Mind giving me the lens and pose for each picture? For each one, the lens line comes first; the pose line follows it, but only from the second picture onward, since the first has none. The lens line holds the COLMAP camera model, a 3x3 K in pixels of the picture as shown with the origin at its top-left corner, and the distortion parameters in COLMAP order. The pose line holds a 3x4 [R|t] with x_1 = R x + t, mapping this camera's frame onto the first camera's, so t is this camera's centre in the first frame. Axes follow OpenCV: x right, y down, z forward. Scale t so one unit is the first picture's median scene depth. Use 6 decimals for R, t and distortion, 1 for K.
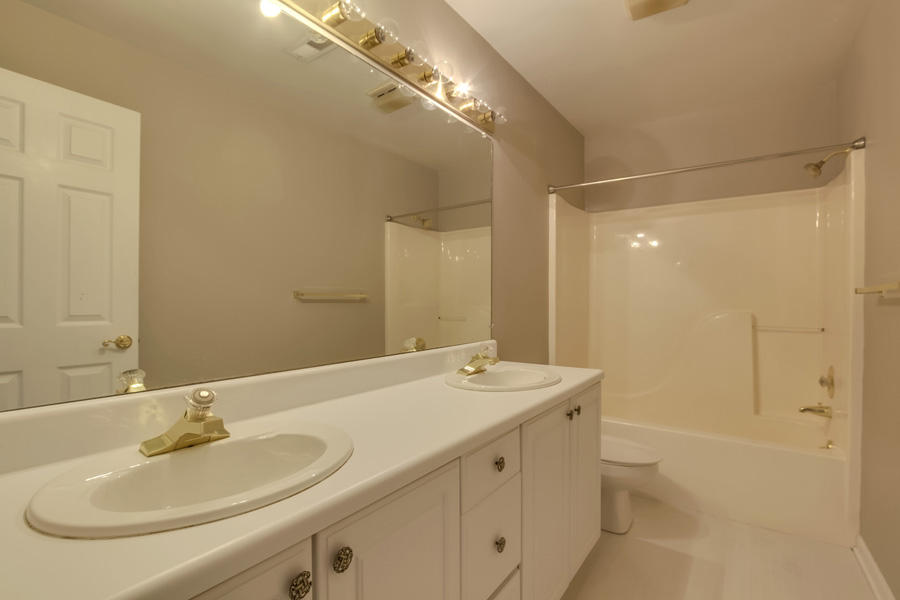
lens RADIAL K [[408.8, 0, 450.2], [0, 408.8, 300.6], [0, 0, 1]] dist [0.003507, 0.000631]
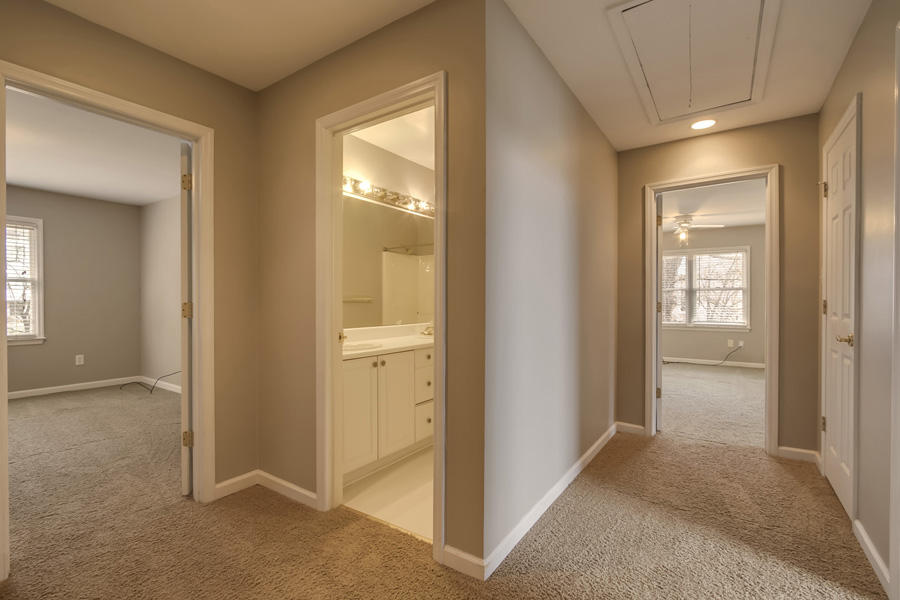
lens RADIAL K [[408.8, 0, 450.4], [0, 408.8, 301.8], [0, 0, 1]] dist [0.003507, 0.000631]
pose [[0.999583, -0.002569, 0.028748, 0.107219], [0.002478, 0.999992, 0.003210, -0.007061], [-0.028756, -0.003137, 0.999582, -1.112441]]
